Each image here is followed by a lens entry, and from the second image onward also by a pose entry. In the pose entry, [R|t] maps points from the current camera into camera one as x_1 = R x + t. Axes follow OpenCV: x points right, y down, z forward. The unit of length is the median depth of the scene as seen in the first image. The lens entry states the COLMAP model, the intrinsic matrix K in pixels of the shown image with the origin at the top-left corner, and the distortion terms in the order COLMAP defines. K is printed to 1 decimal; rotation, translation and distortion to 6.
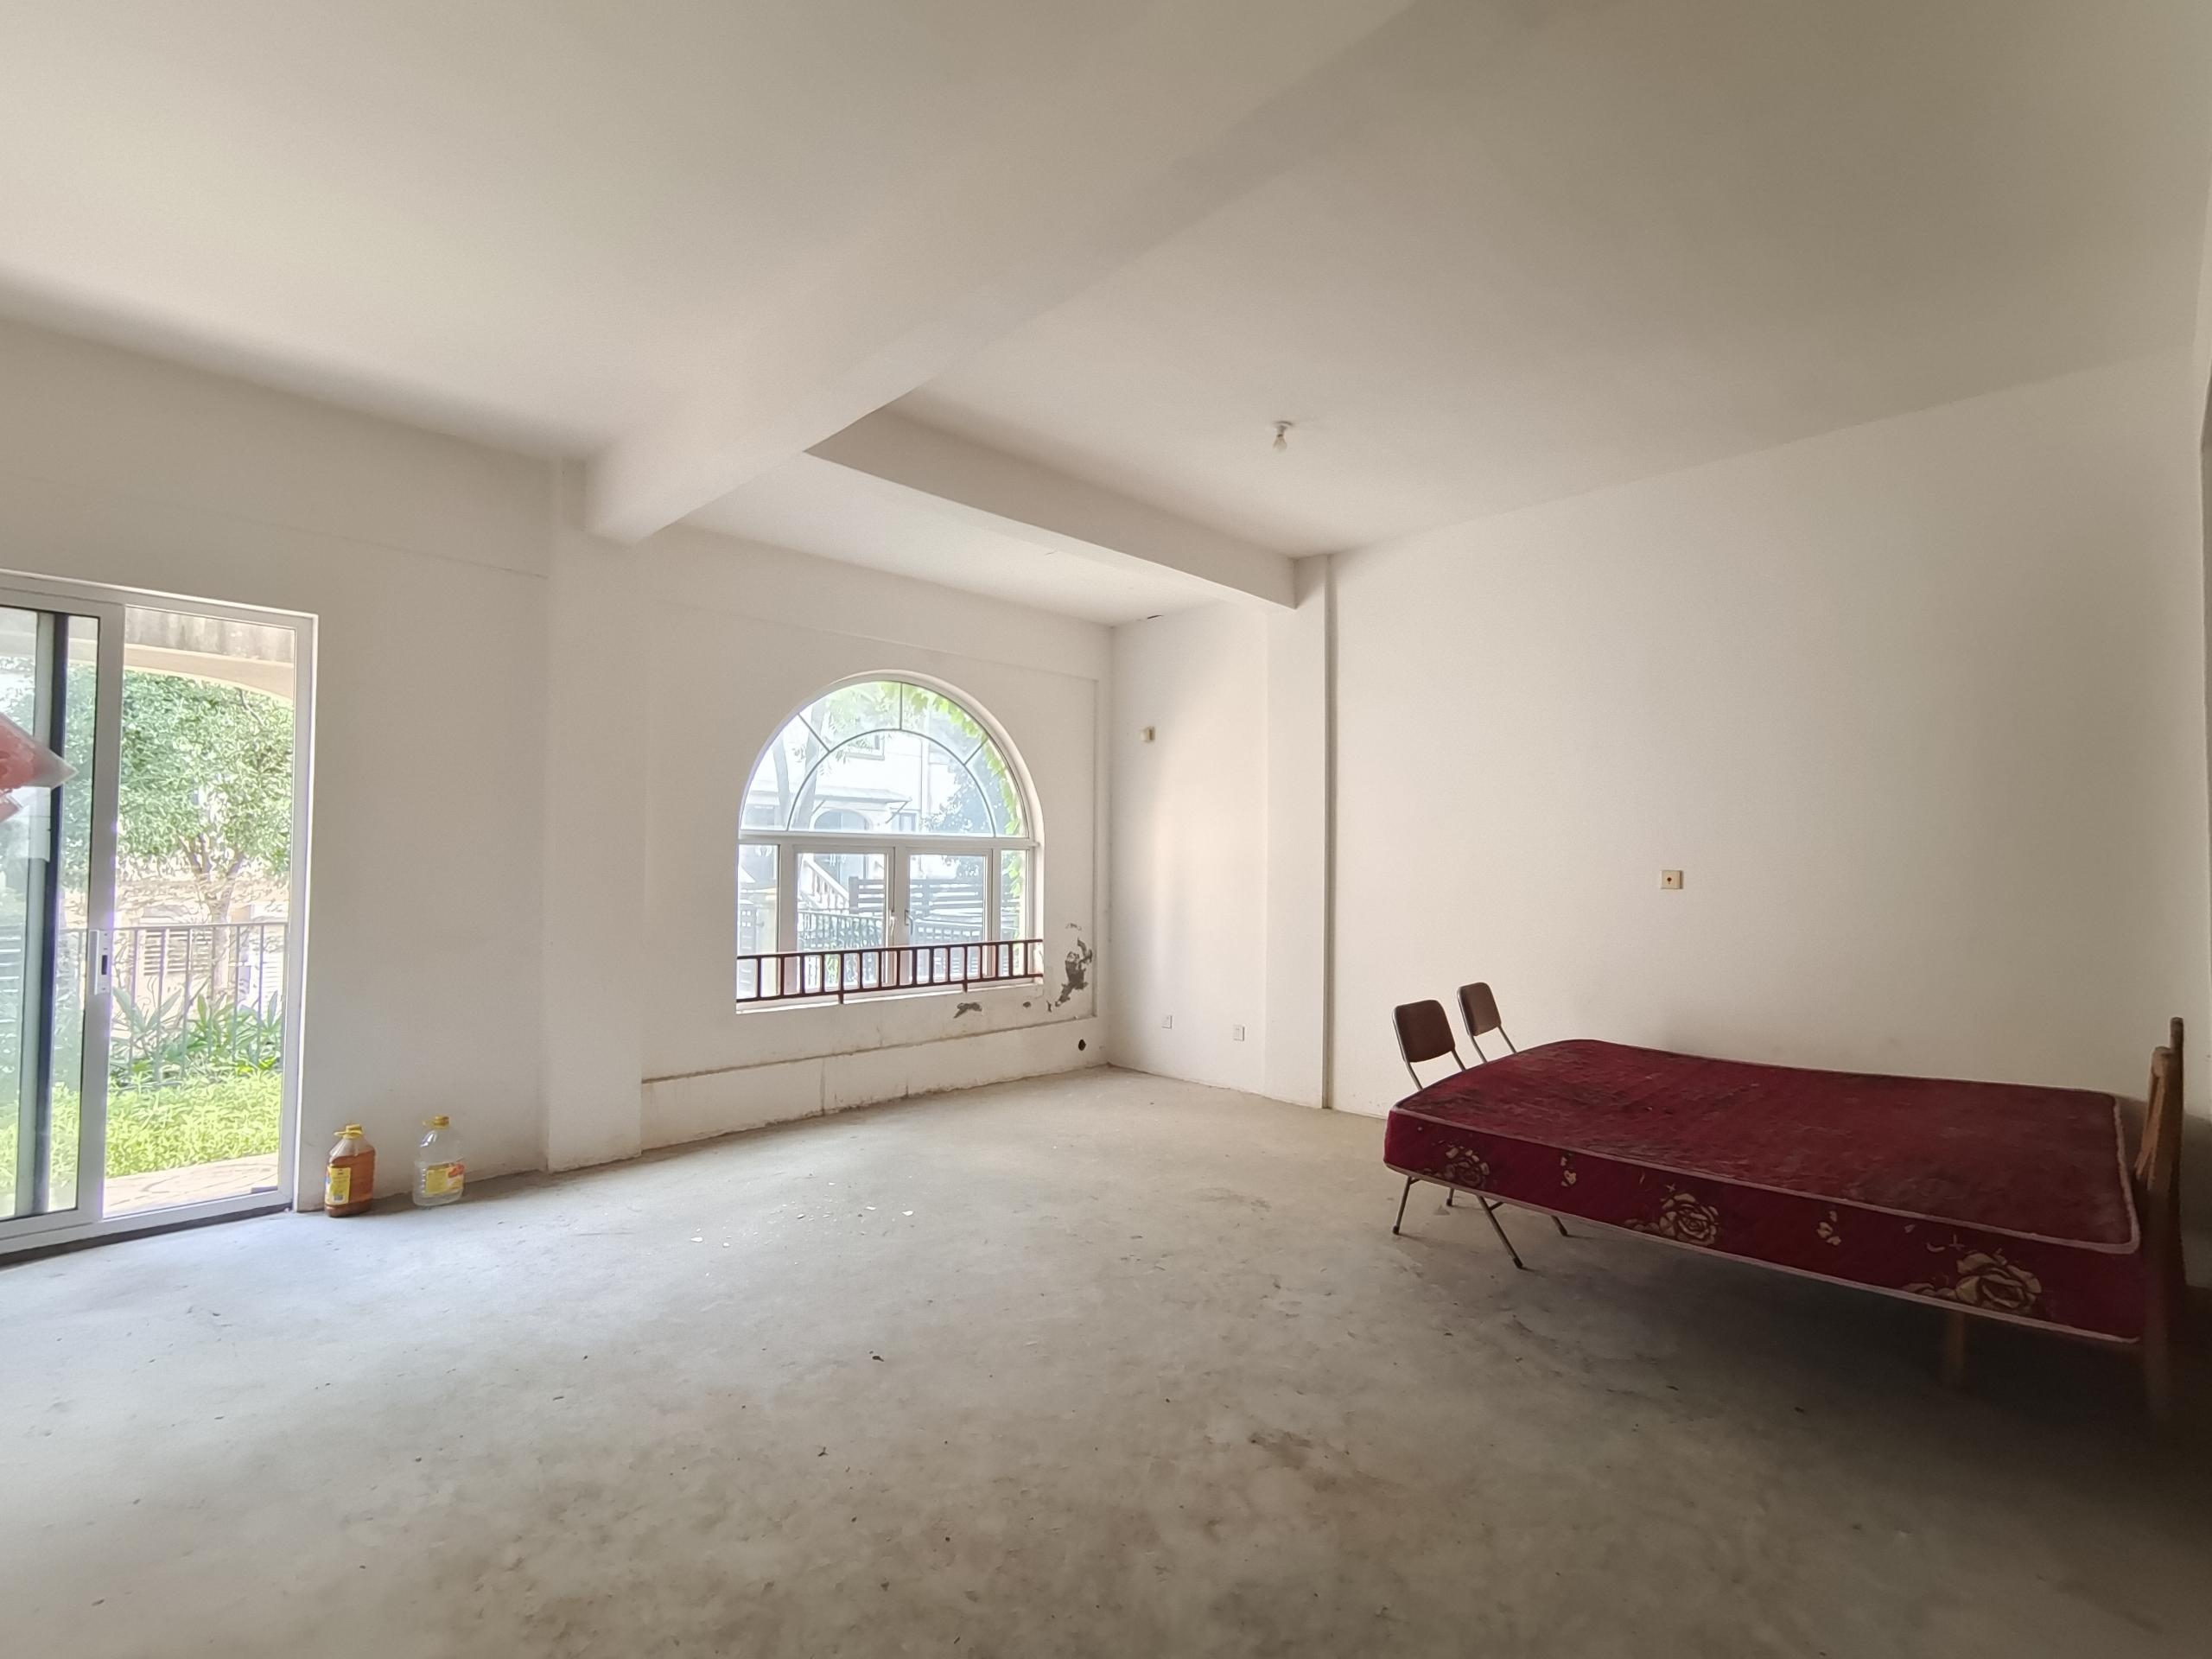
lens RADIAL K [[1013.9, 0, 1088.9], [0, 1013.9, 833.5], [0, 0, 1]] dist [0.006810, 0.005801]
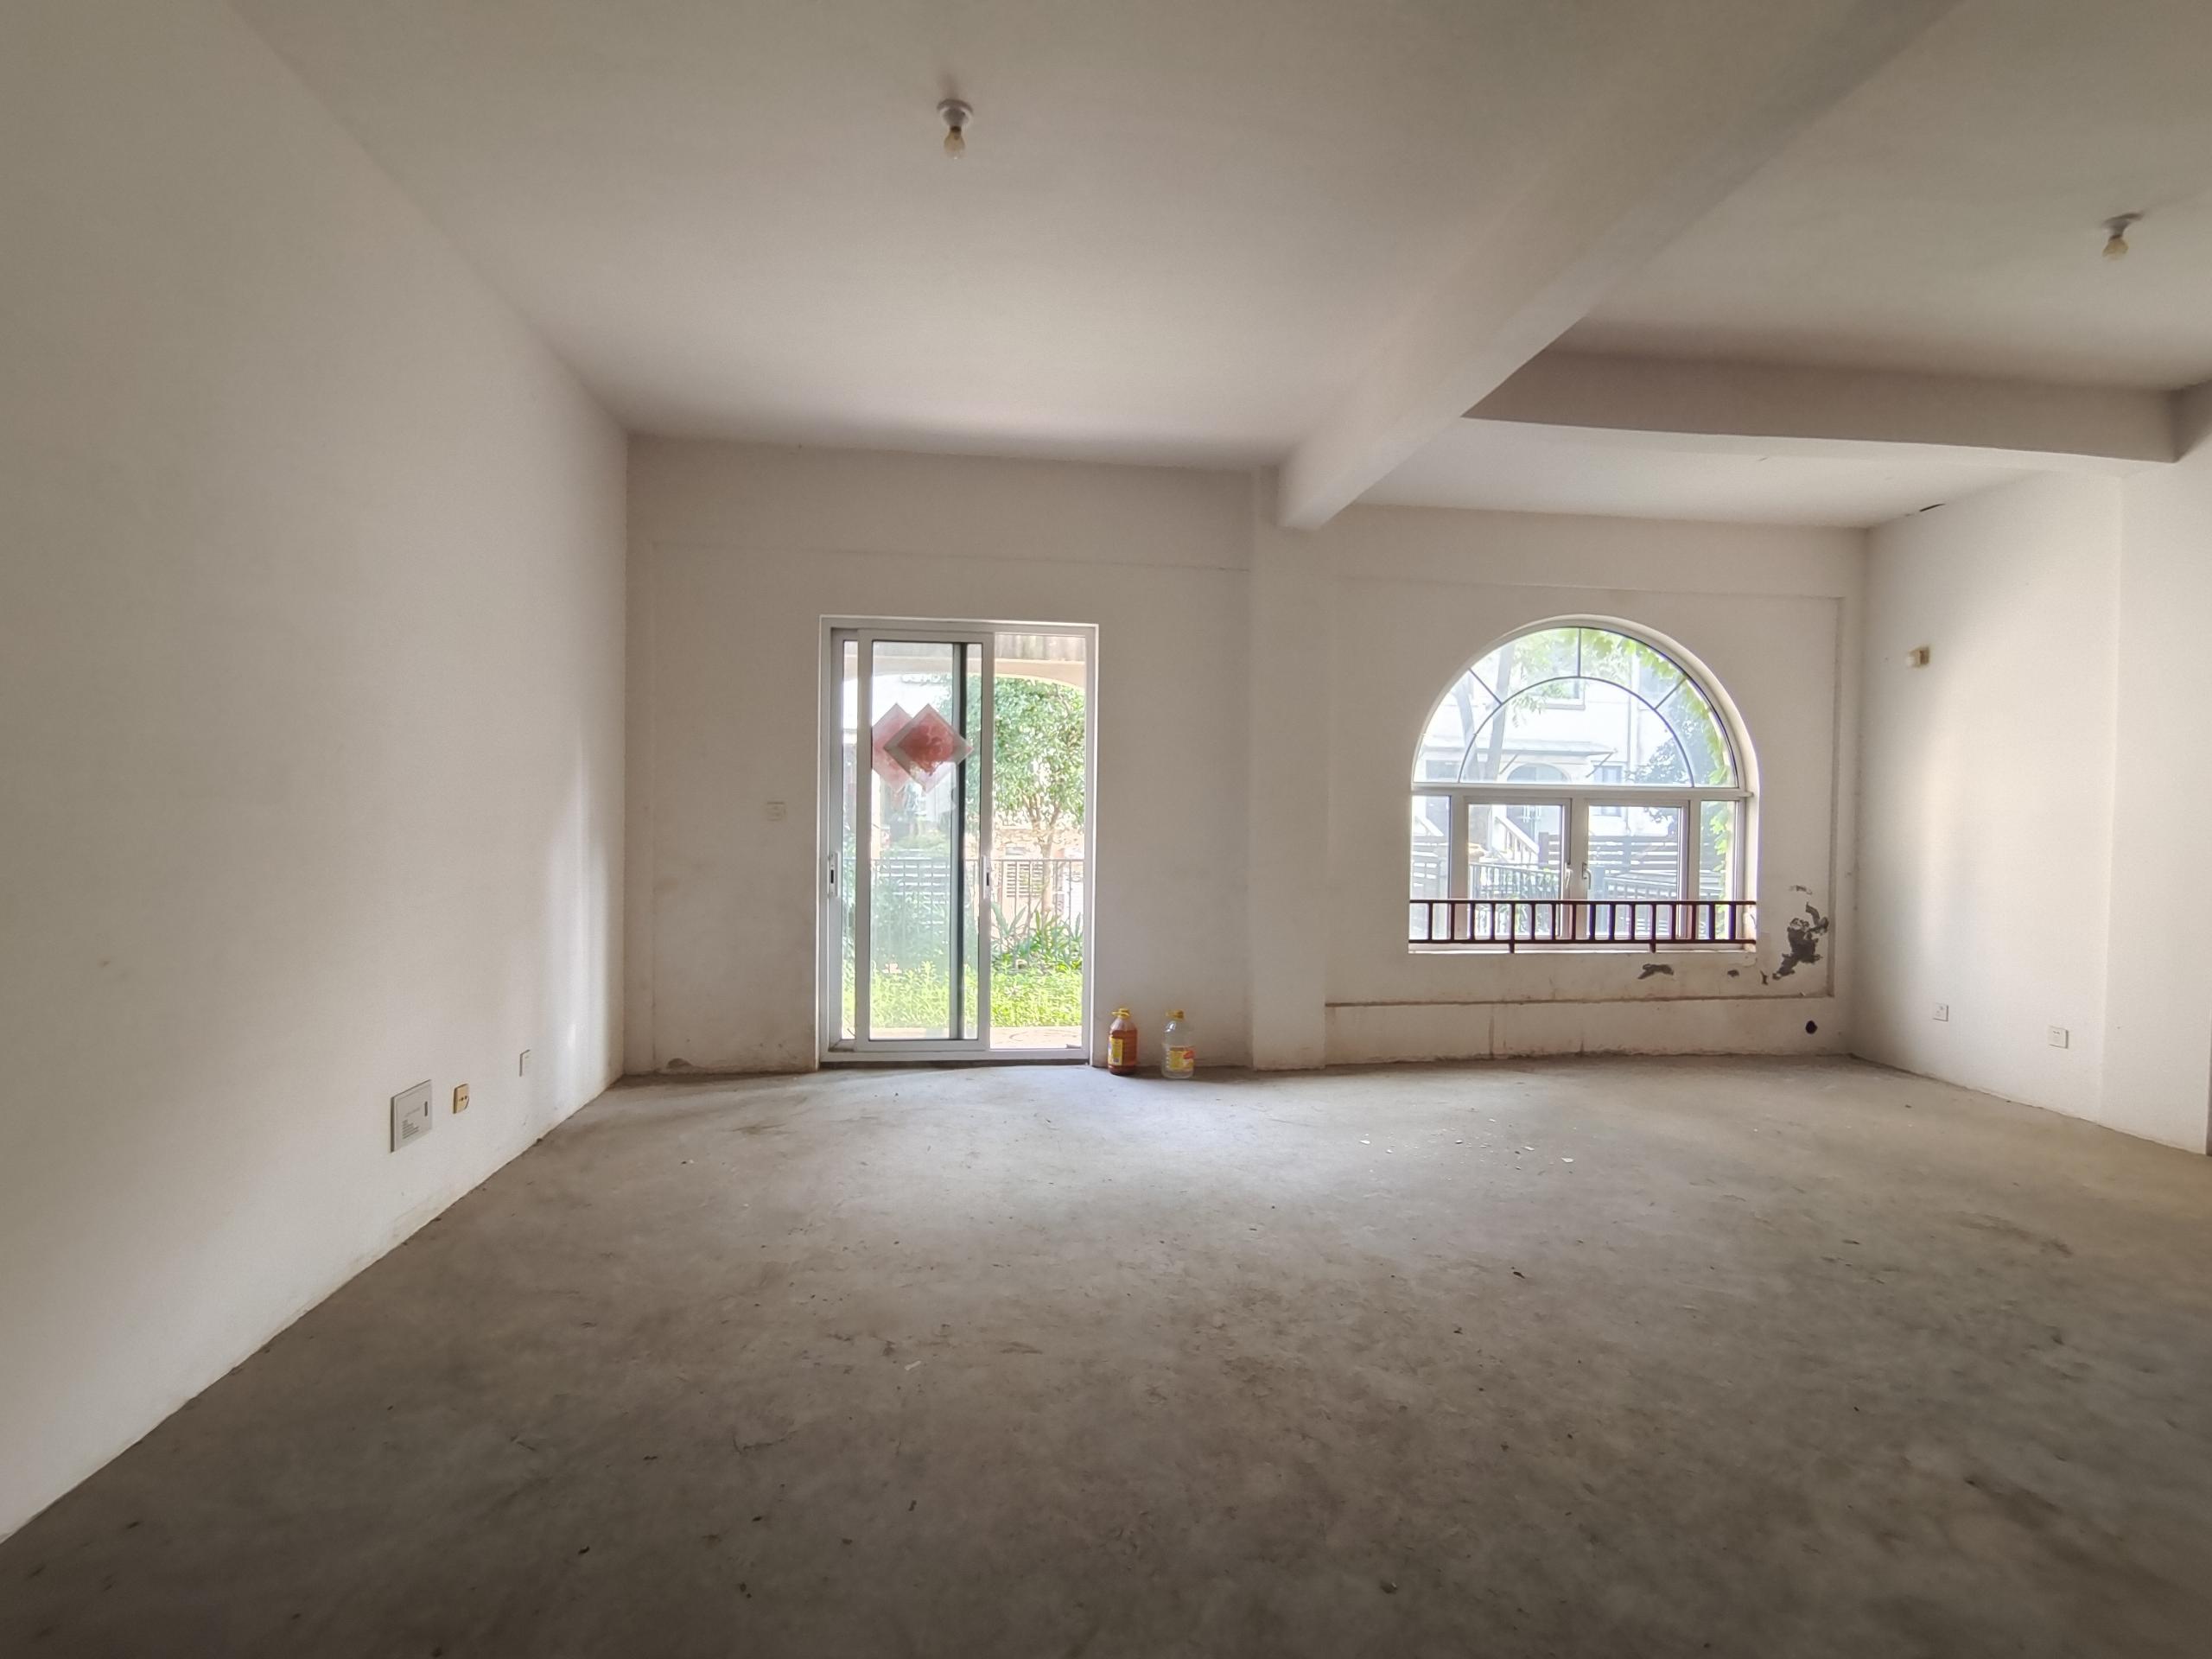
lens RADIAL K [[1013.9, 0, 1113.4], [0, 1013.9, 836.5], [0, 0, 1]] dist [0.006810, 0.005801]
pose [[0.803094, 0.015769, -0.595644, 0.052585], [0.011730, 0.999038, 0.042264, 0.005693], [0.595737, -0.040929, 0.802136, -0.060182]]
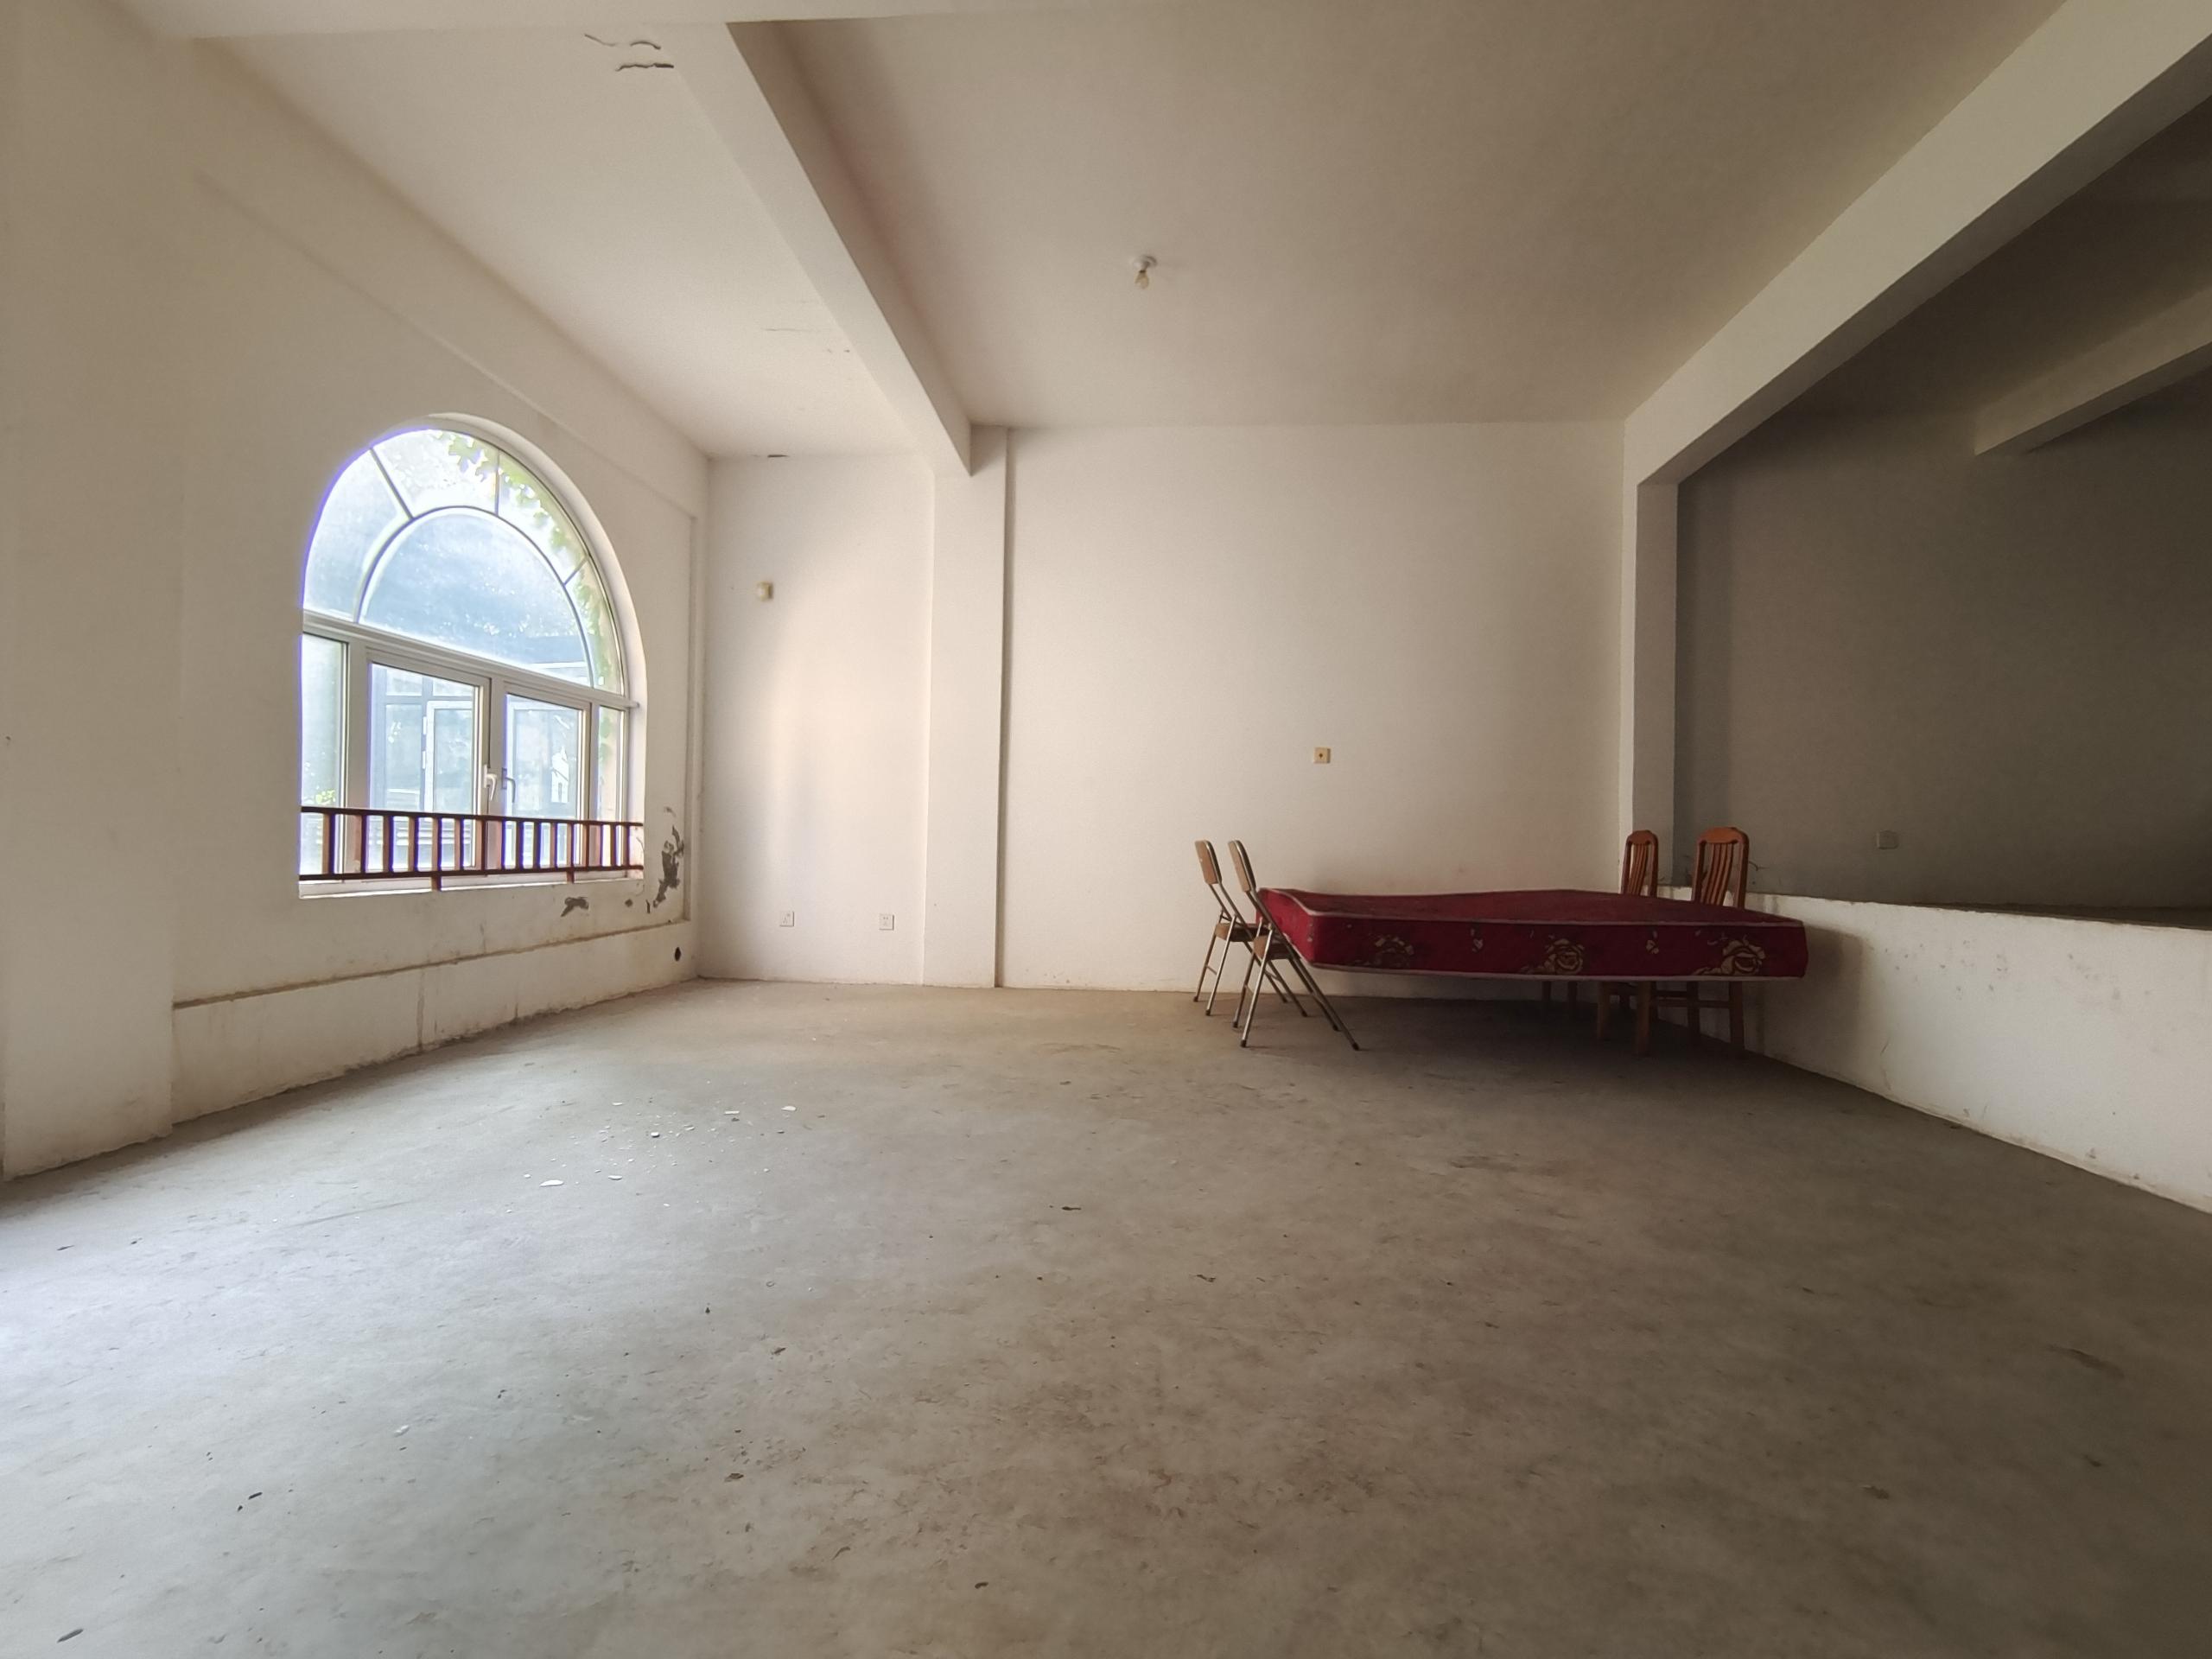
lens RADIAL K [[1013.9, 0, 1120.9], [0, 1013.9, 822.4], [0, 0, 1]] dist [0.006810, 0.005801]
pose [[0.756388, 0.015528, 0.653939, -0.474950], [-0.032901, 0.999356, 0.014326, 0.132962], [-0.653295, -0.032351, 0.756412, 0.250068]]
